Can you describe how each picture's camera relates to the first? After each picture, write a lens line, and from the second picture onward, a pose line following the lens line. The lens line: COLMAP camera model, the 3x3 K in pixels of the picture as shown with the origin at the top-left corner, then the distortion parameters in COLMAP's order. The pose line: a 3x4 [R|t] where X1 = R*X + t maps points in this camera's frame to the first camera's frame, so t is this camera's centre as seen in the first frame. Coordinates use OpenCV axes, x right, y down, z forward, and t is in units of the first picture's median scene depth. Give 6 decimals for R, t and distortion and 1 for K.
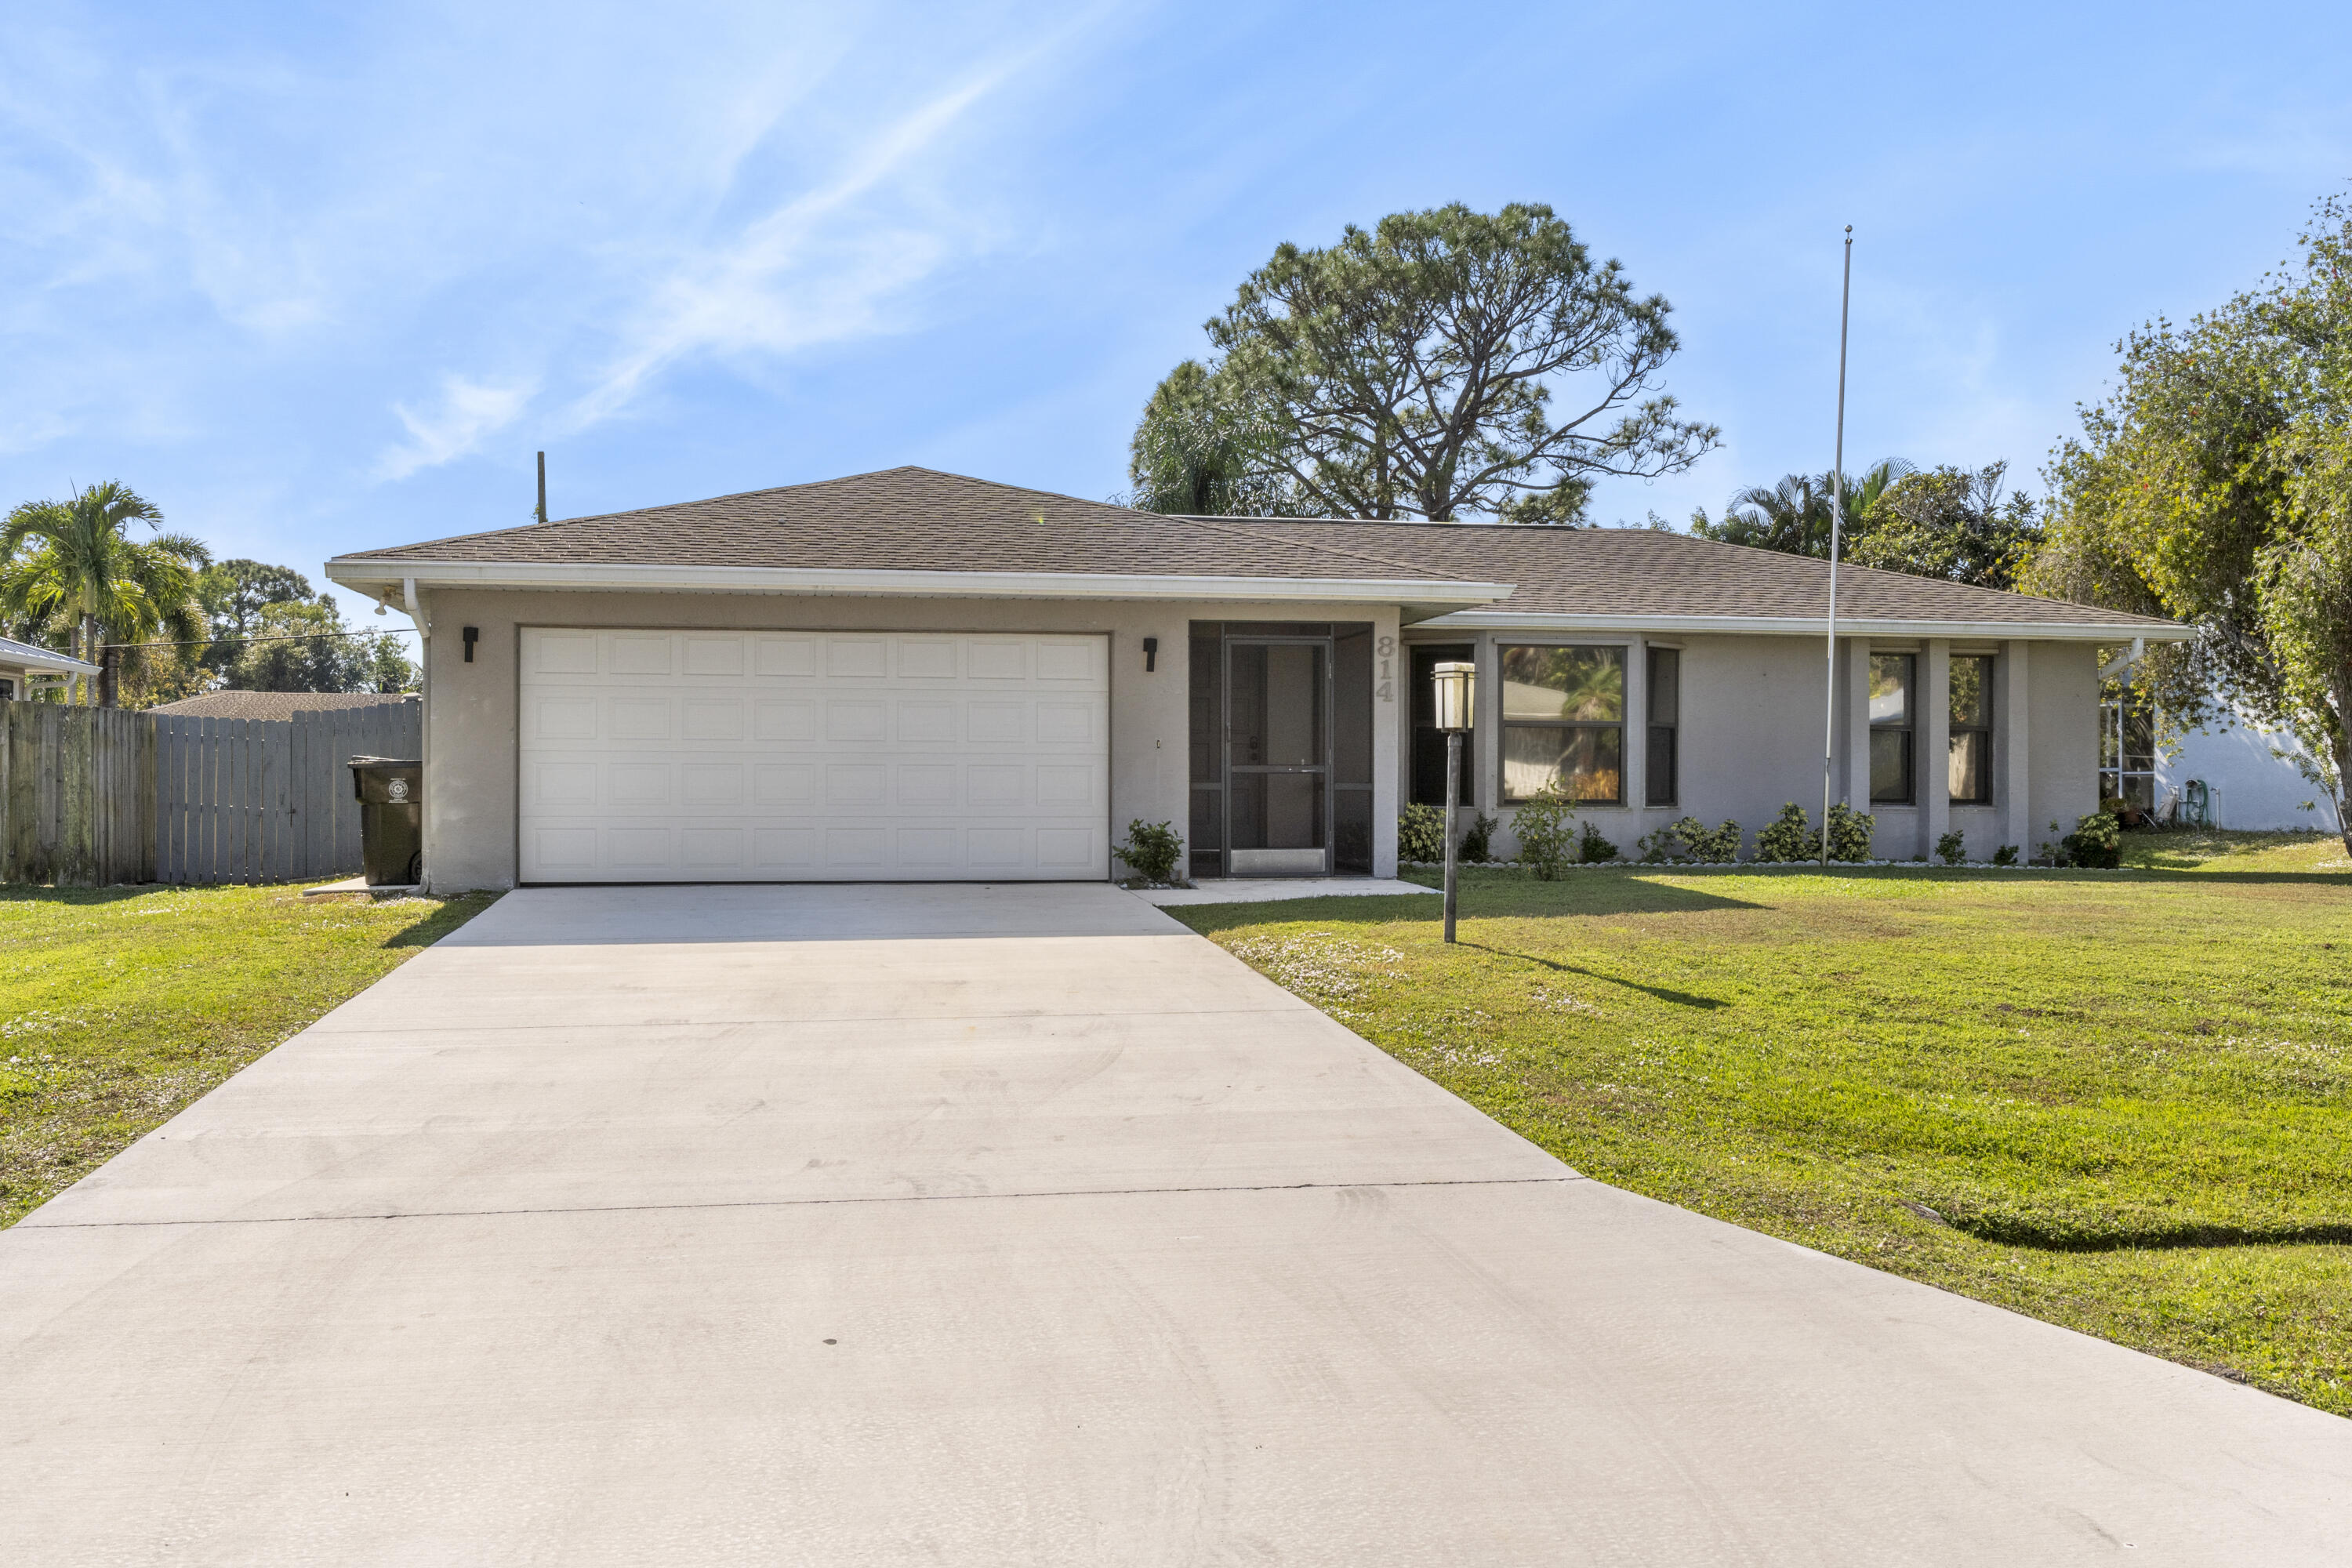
lens RADIAL K [[2091.9, 0, 1210.2], [0, 2091.9, 776.4], [0, 0, 1]] dist [-0.002415, -0.003418]
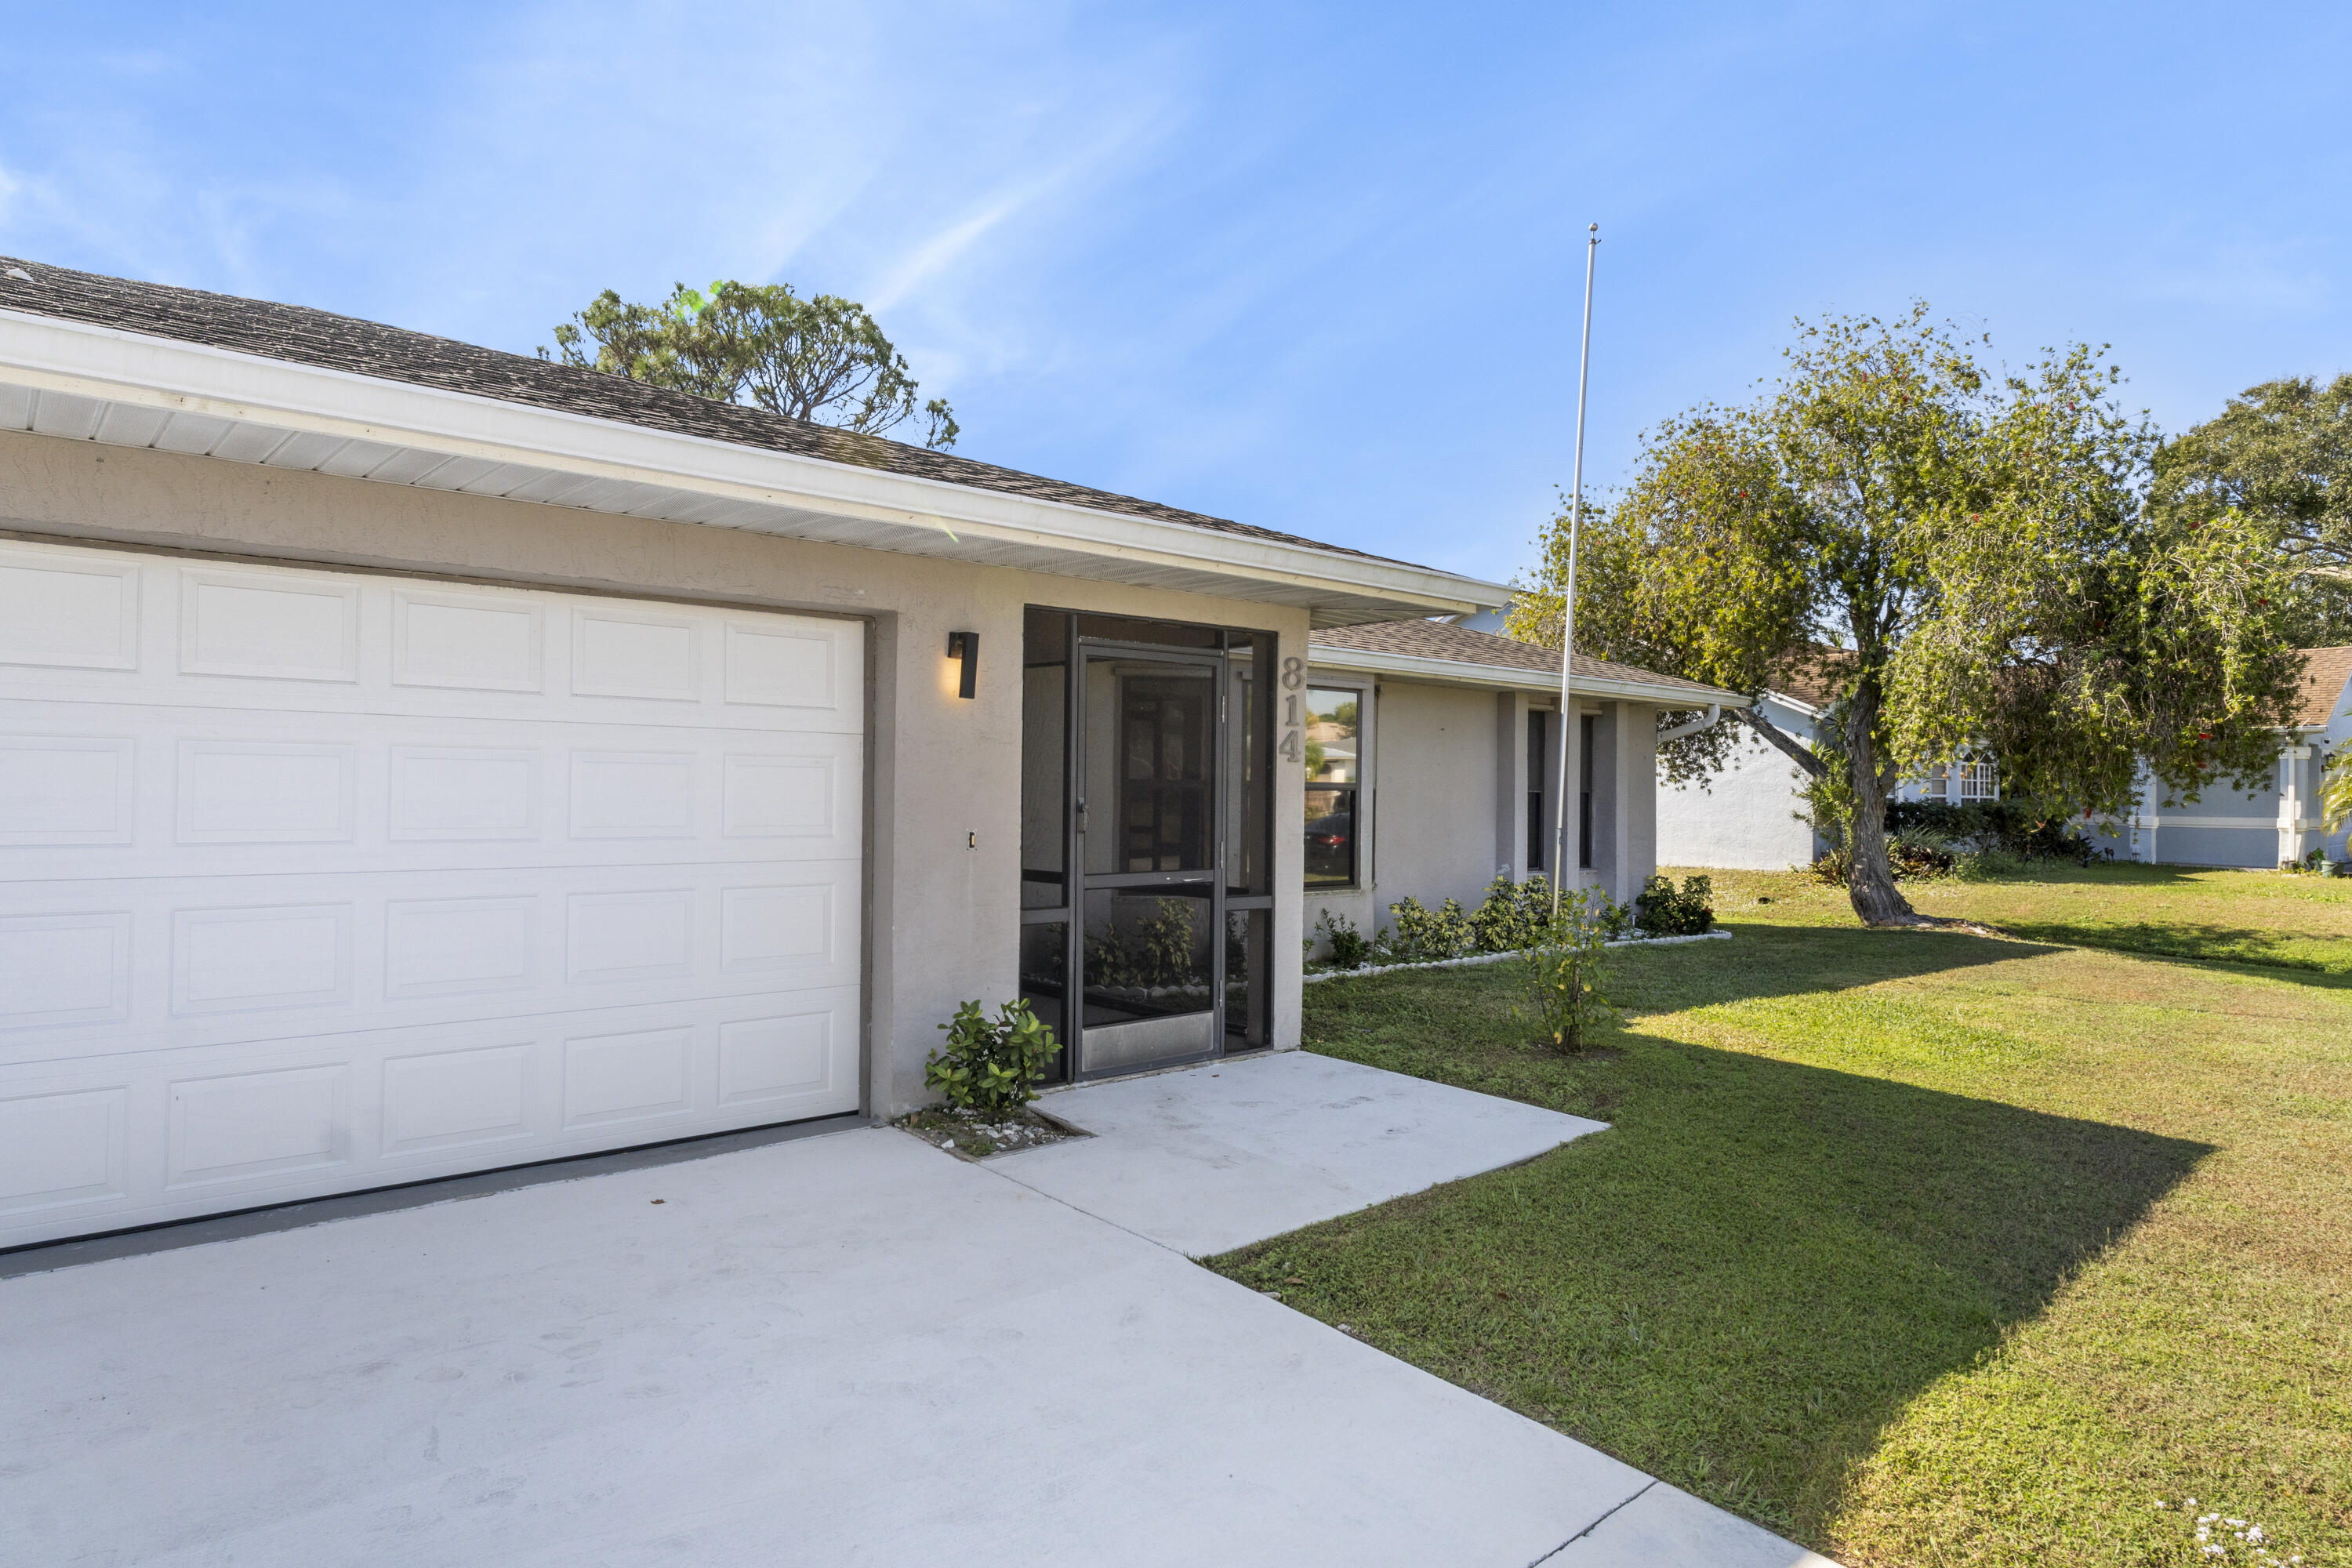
lens RADIAL K [[1318.4, 0, 1146.9], [0, 1318.4, 773.8], [0, 0, 1]] dist [-0.001497, -0.000193]
pose [[0.861416, 0.013243, 0.507727, -0.149978], [-0.012804, 0.999909, -0.004356, -0.030304], [-0.507738, -0.002748, 0.861507, 0.689893]]
